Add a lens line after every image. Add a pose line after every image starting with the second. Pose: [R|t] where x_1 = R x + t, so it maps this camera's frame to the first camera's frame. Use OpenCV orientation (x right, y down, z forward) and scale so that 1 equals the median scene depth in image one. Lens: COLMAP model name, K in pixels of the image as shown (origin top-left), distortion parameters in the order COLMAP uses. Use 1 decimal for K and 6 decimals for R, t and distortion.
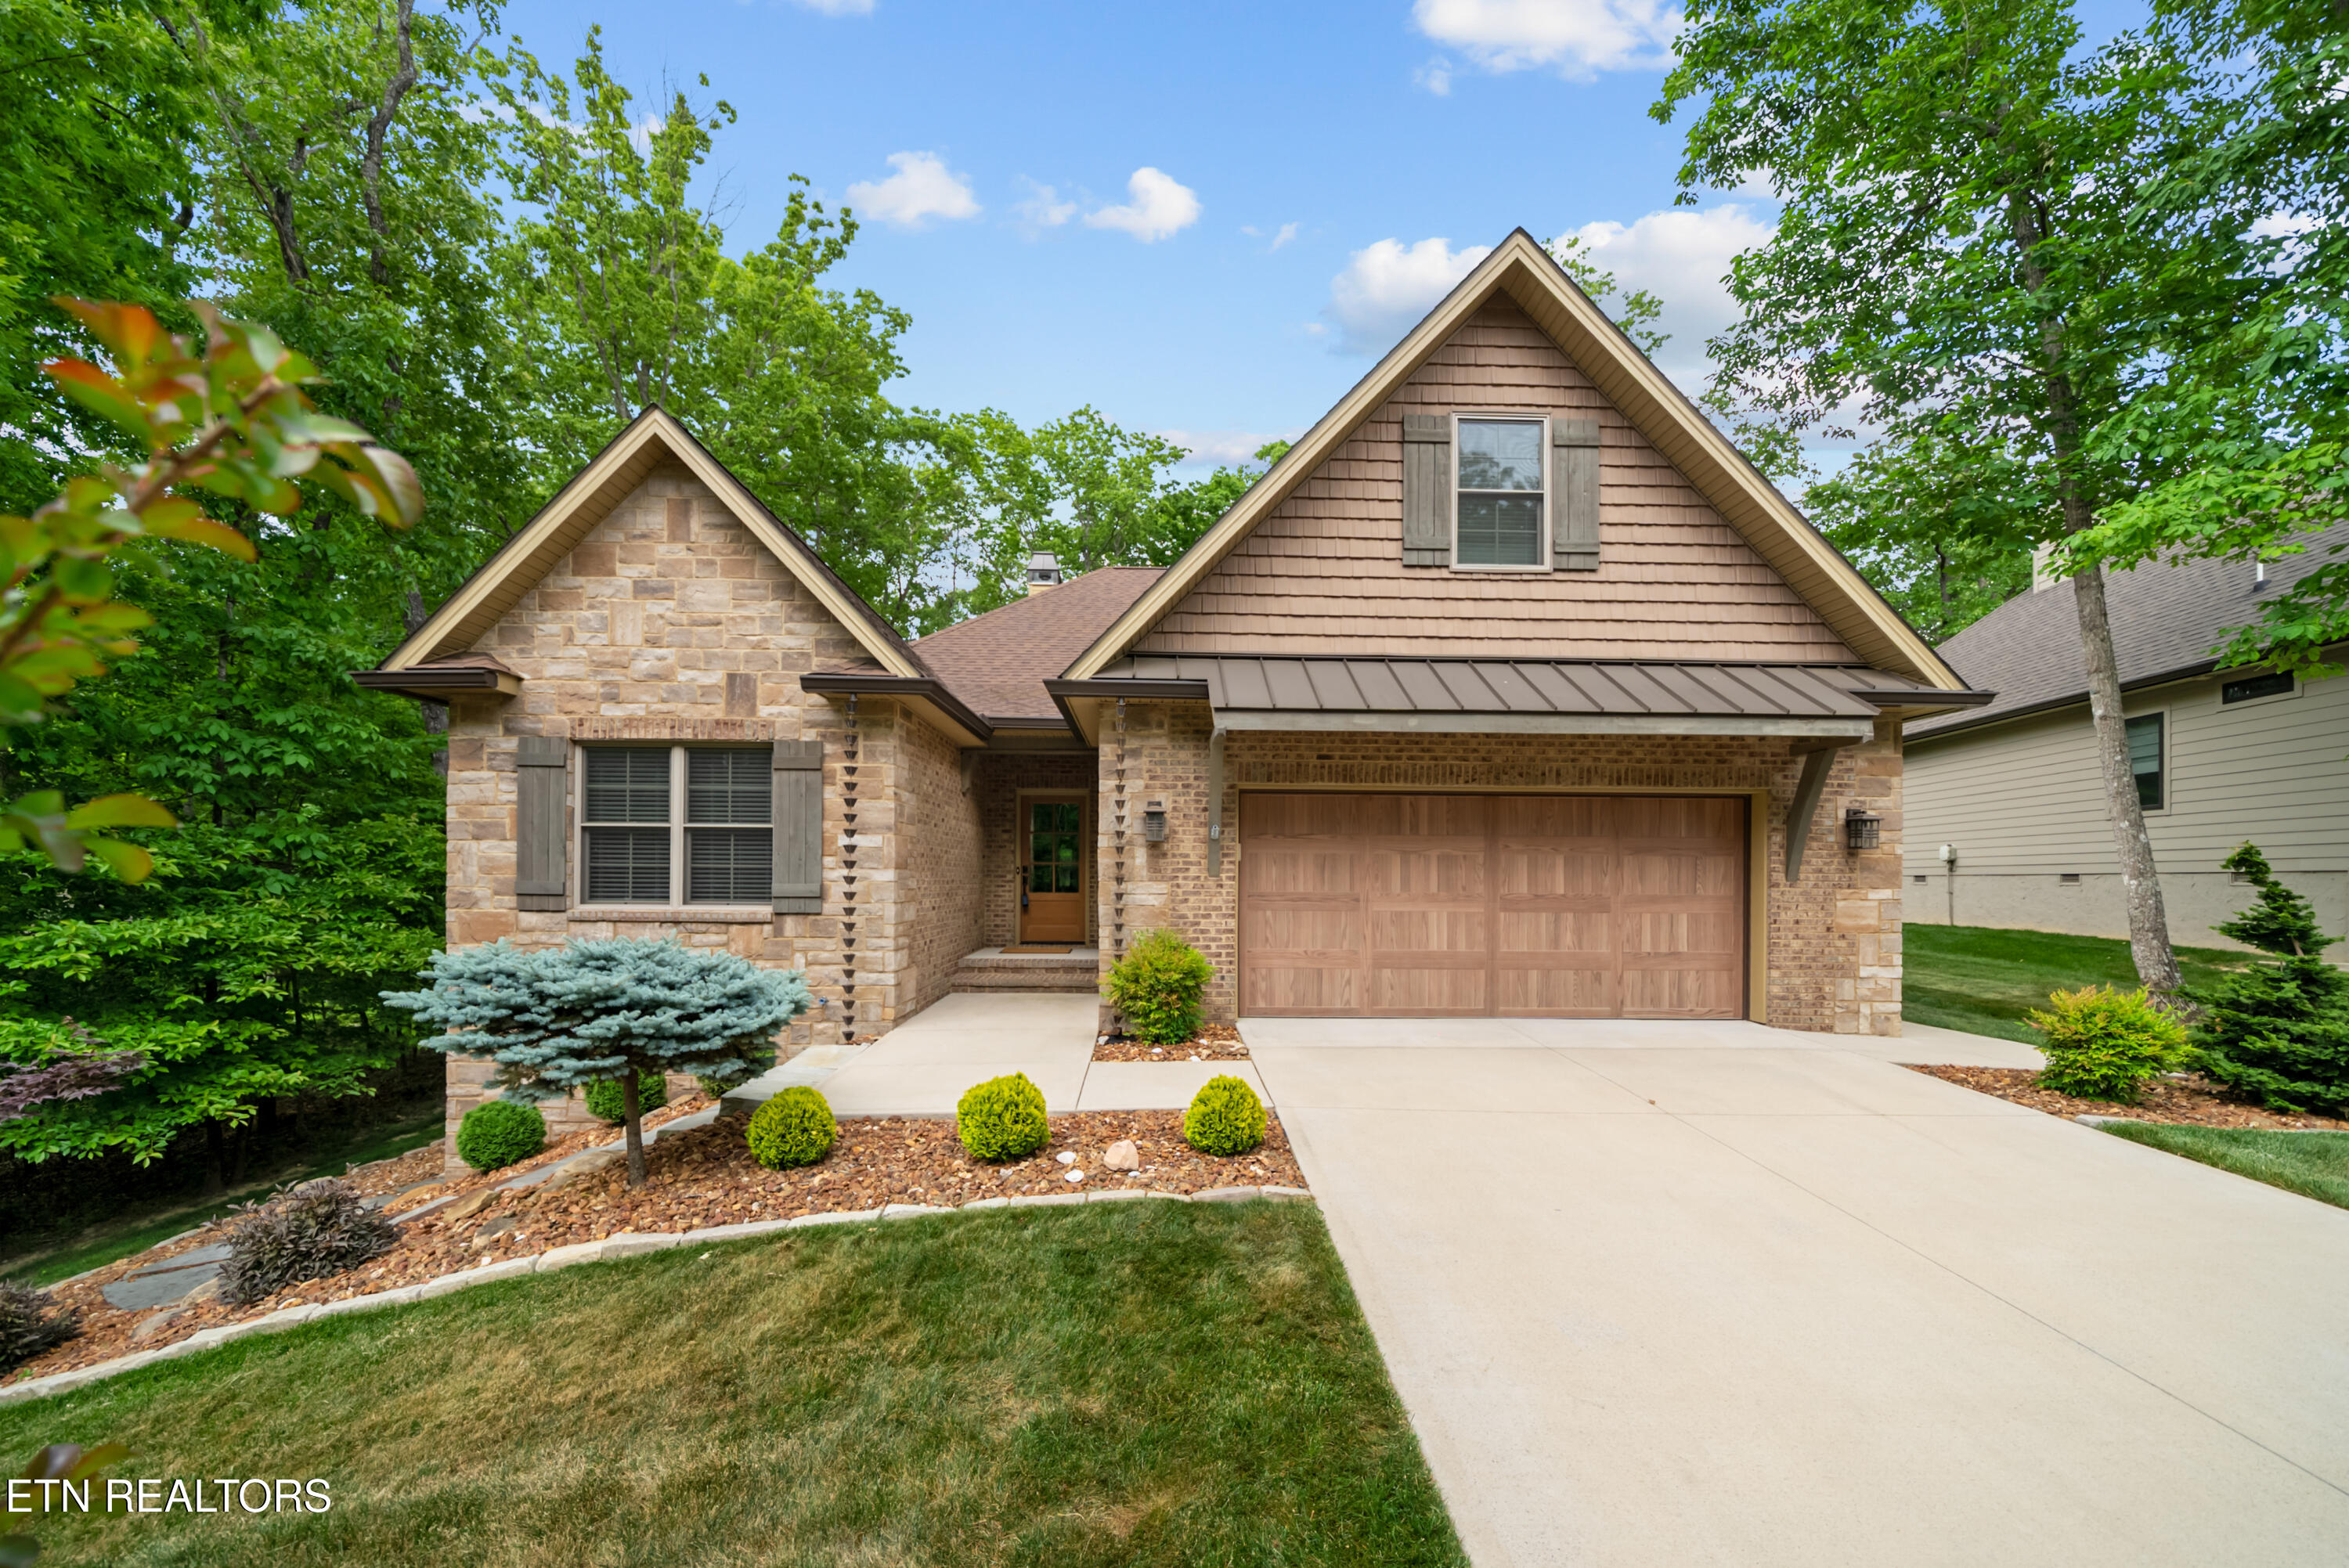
lens RADIAL K [[888.2, 0, 1166.3], [0, 888.2, 890.7], [0, 0, 1]] dist [-0.002098, -0.000266]
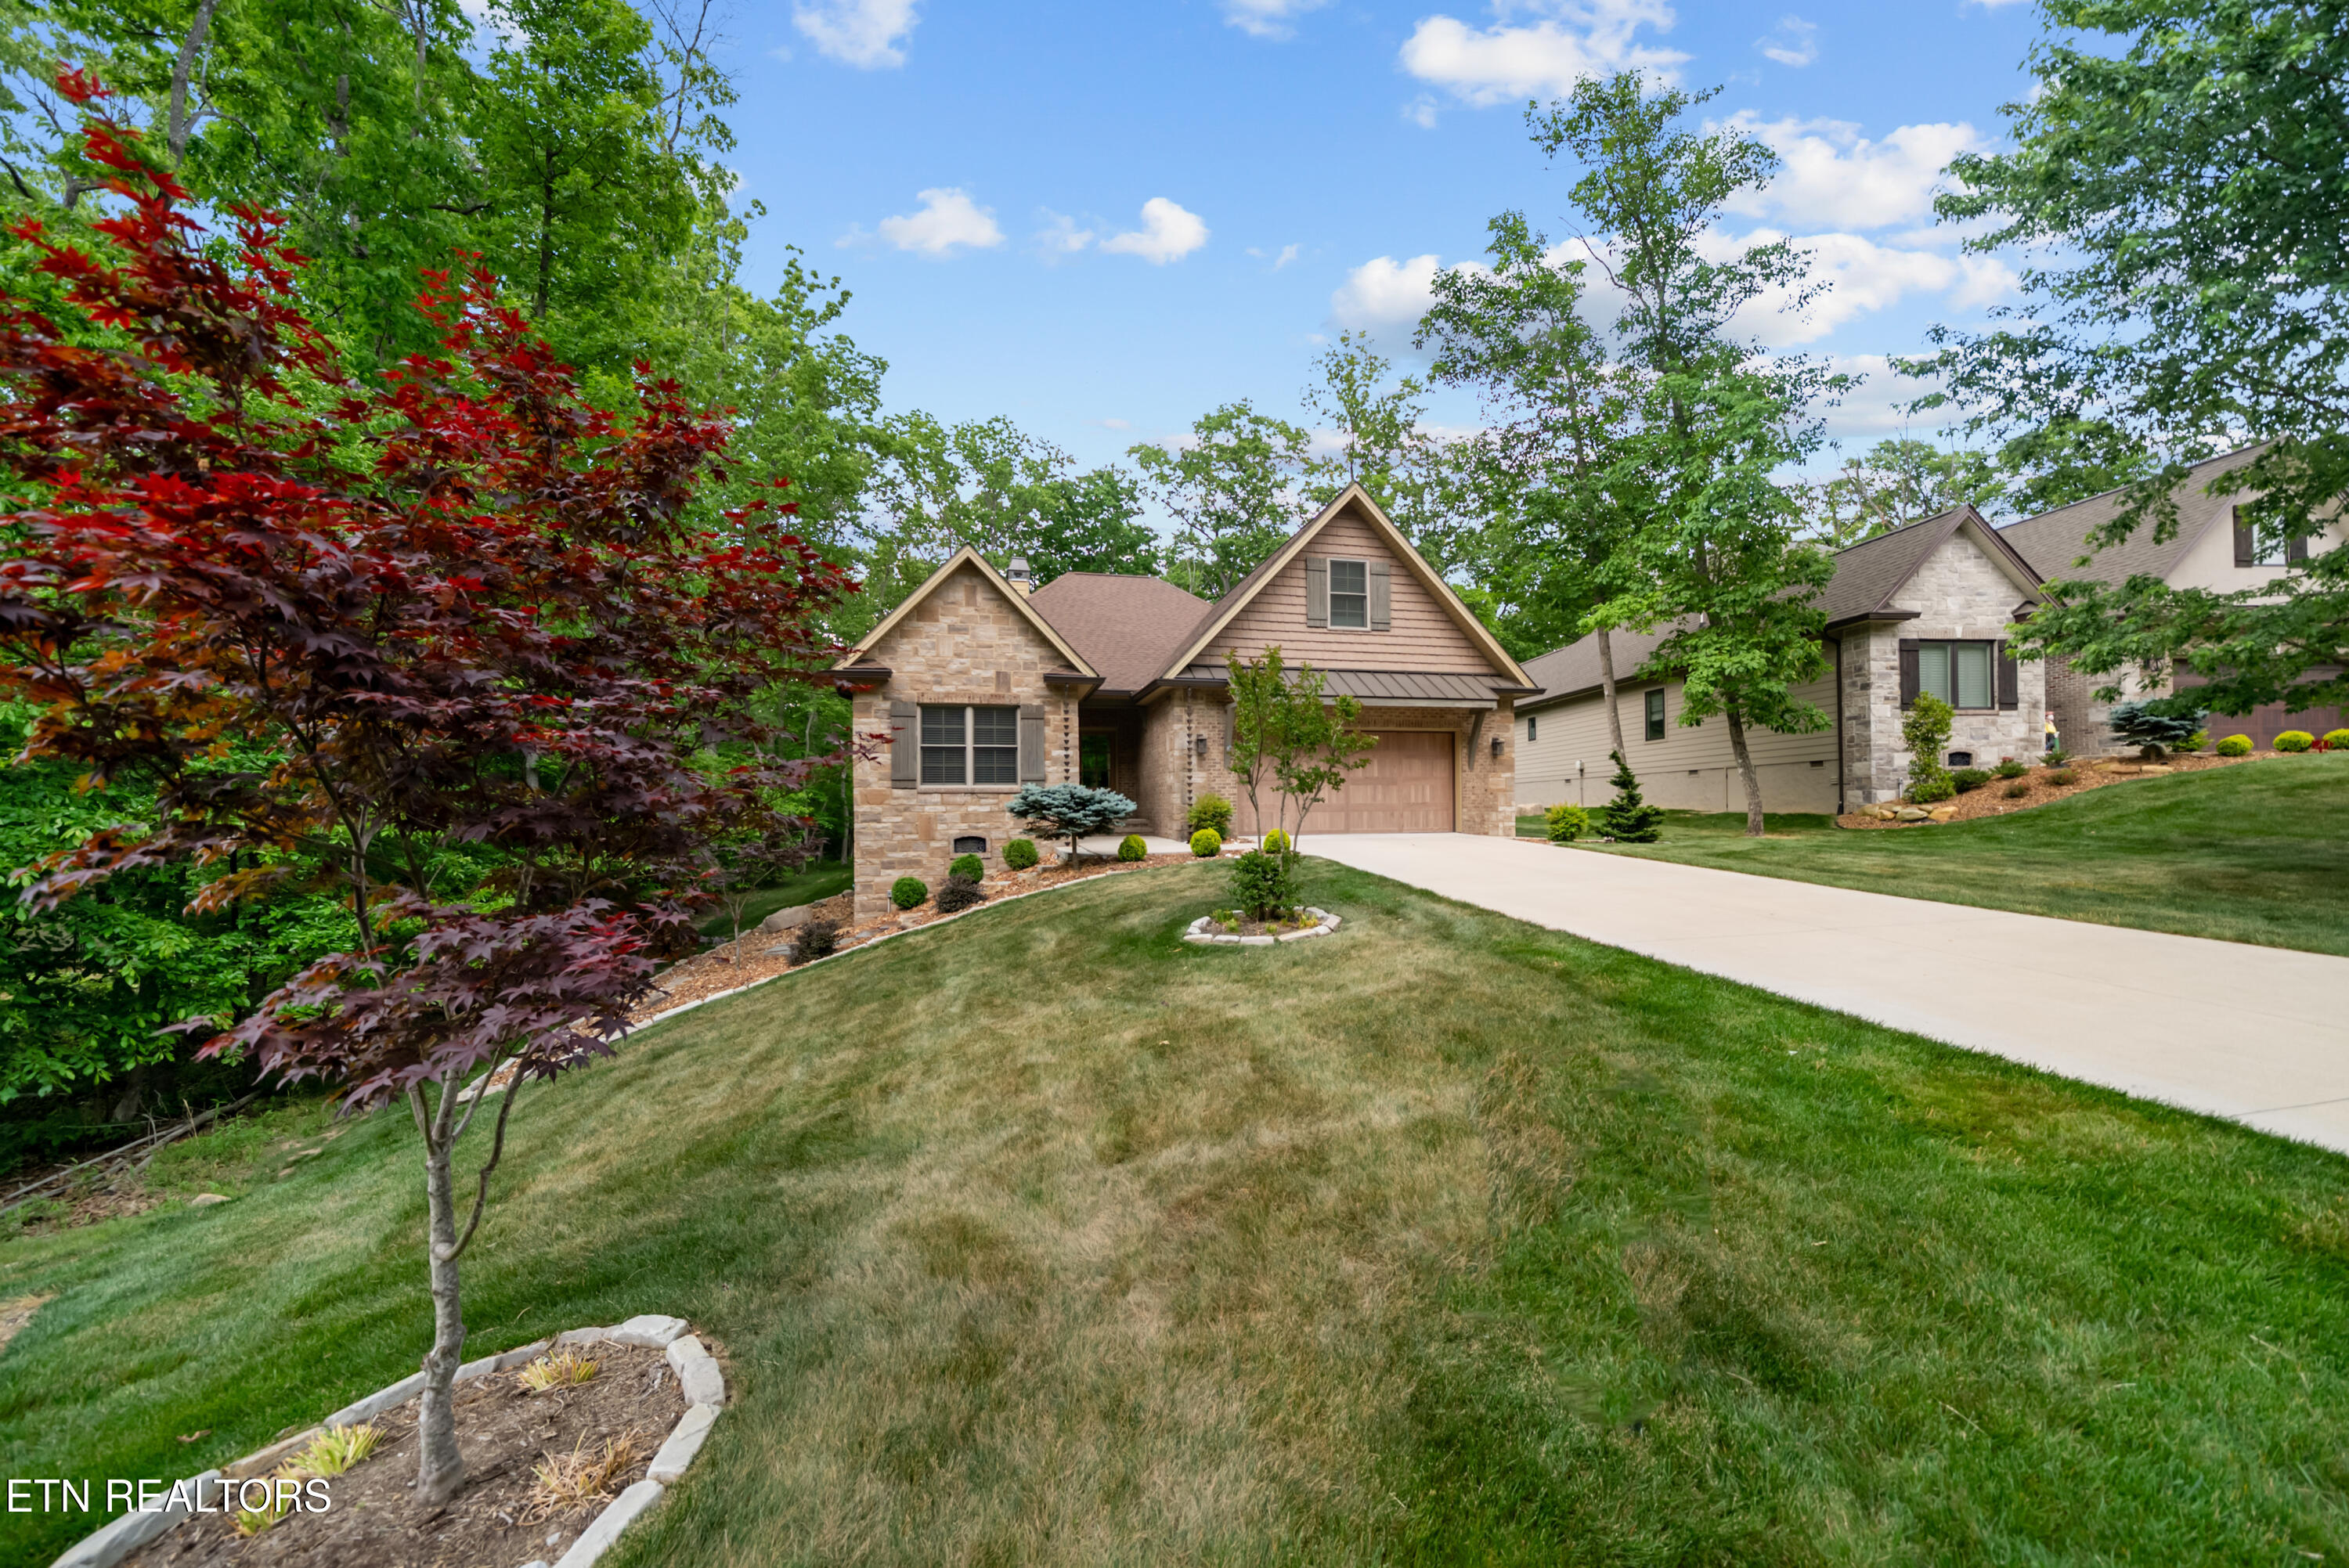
lens RADIAL K [[877.2, 0, 1152.4], [0, 877.2, 826.7], [0, 0, 1]] dist [0.008497, -0.000055]
pose [[0.979512, -0.019884, 0.200400, -0.549236], [0.018688, 0.999794, 0.007858, 0.102697], [-0.200515, -0.003952, 0.979683, -1.042675]]
